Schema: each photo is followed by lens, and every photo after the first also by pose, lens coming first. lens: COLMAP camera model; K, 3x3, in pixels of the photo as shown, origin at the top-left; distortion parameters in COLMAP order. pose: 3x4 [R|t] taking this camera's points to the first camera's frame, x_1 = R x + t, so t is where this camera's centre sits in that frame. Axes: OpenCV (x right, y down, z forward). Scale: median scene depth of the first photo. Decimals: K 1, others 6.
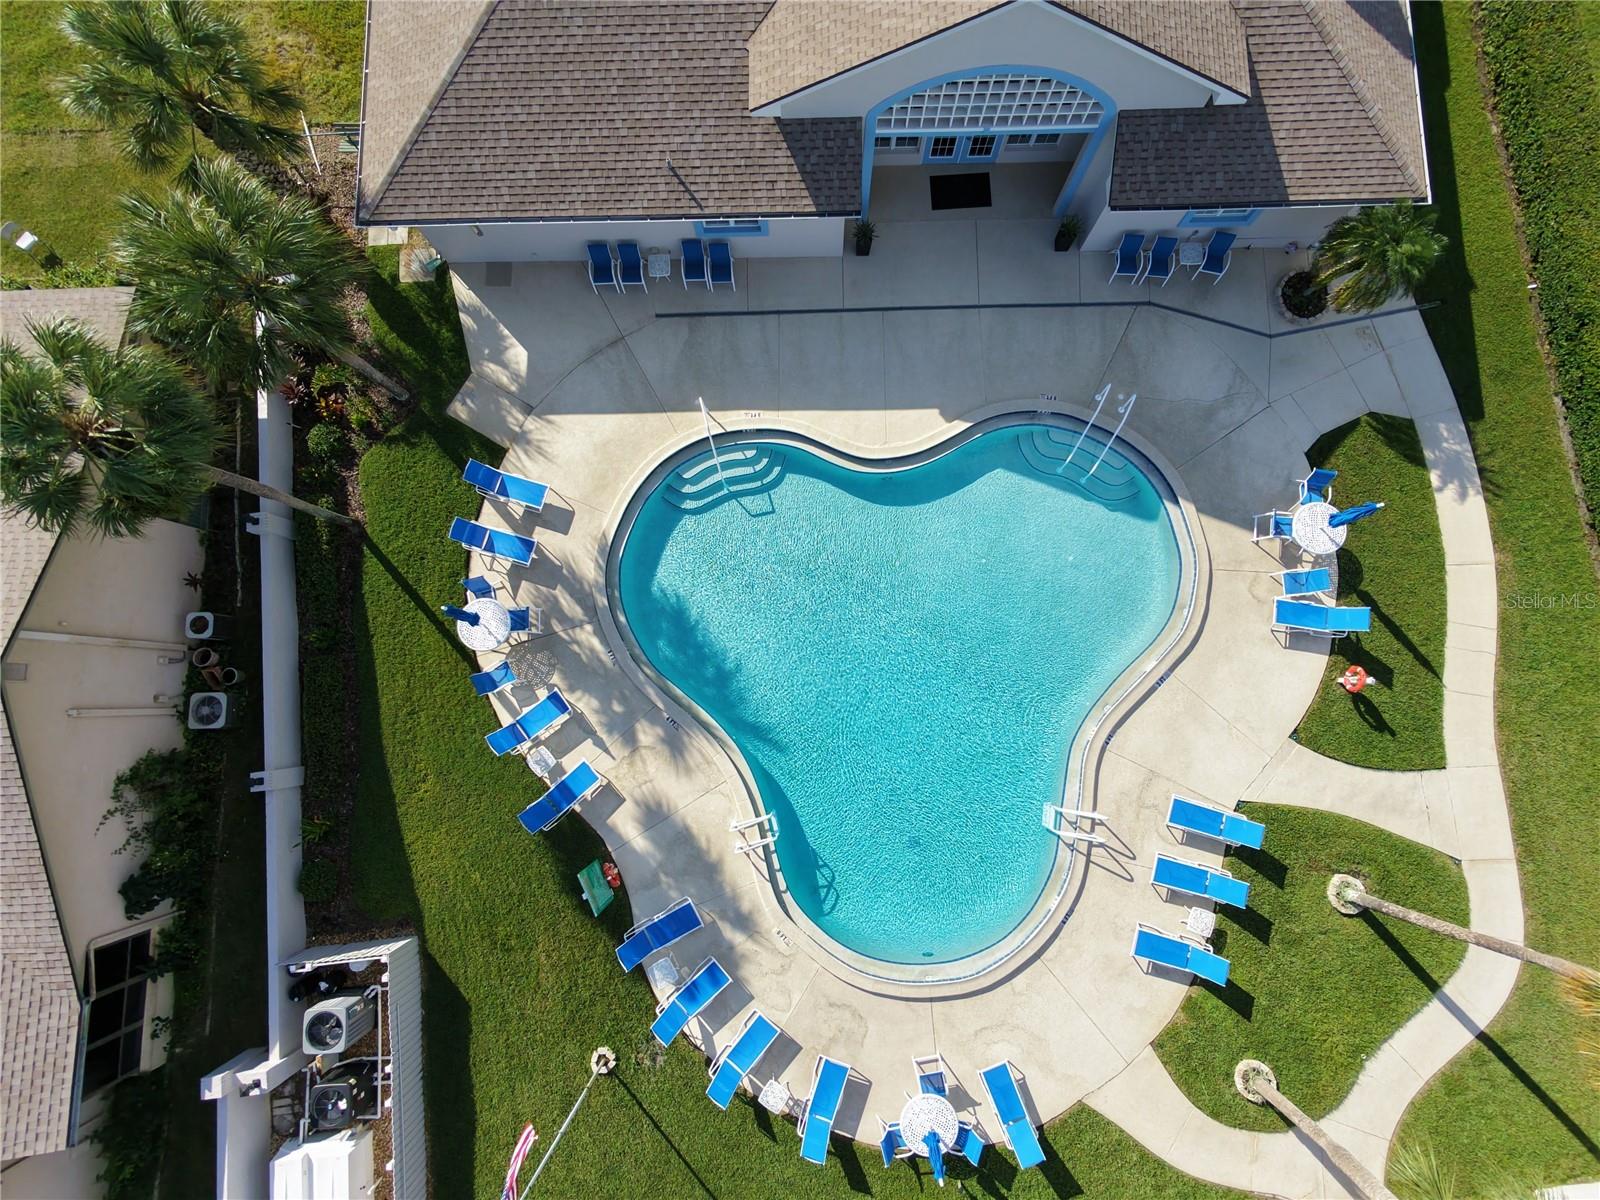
lens RADIAL K [[766.4, 0, 800.0], [0, 766.4, 600.0], [0, 0, 1]] dist [0.002959, 0.000930]
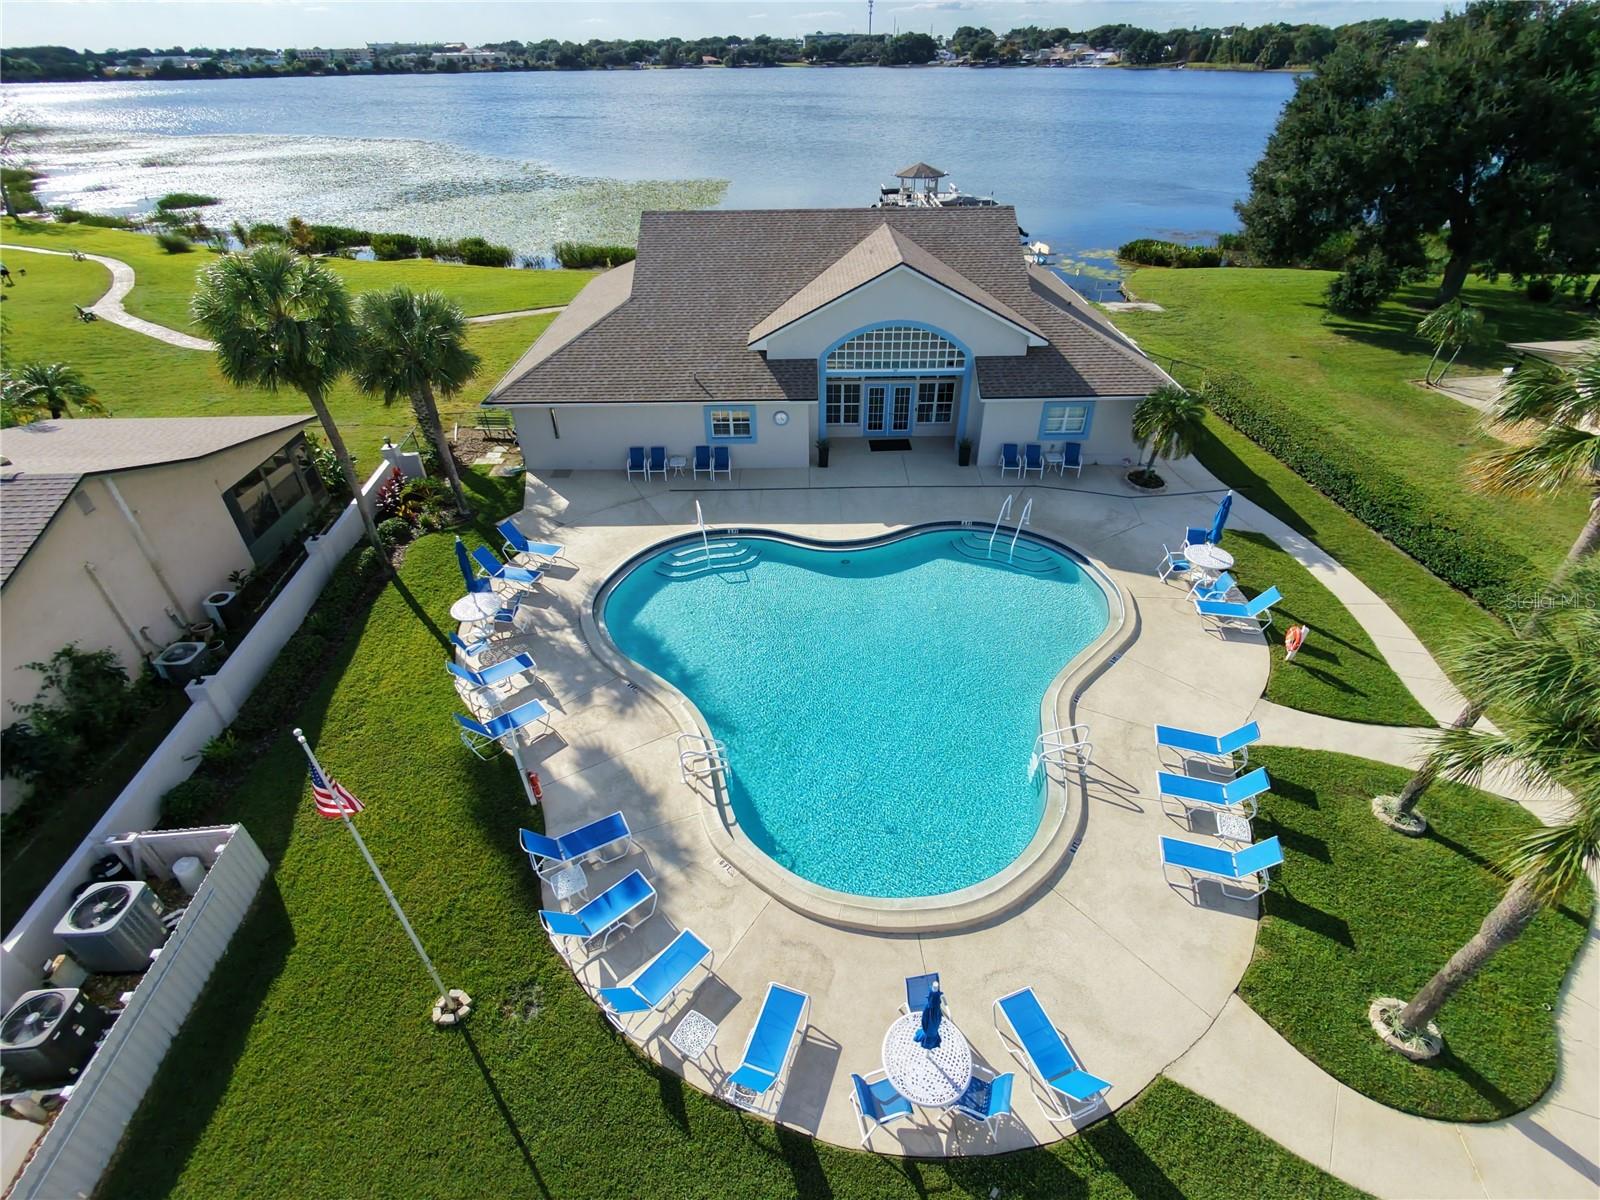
lens RADIAL K [[766.4, 0, 800.0], [0, 766.4, 600.0], [0, 0, 1]] dist [0.002959, 0.000930]
pose [[0.999908, 0.012788, -0.004454, 0.053714], [-0.011959, 0.679597, -0.733488, 0.827005], [-0.006353, 0.733474, 0.679687, 0.250041]]
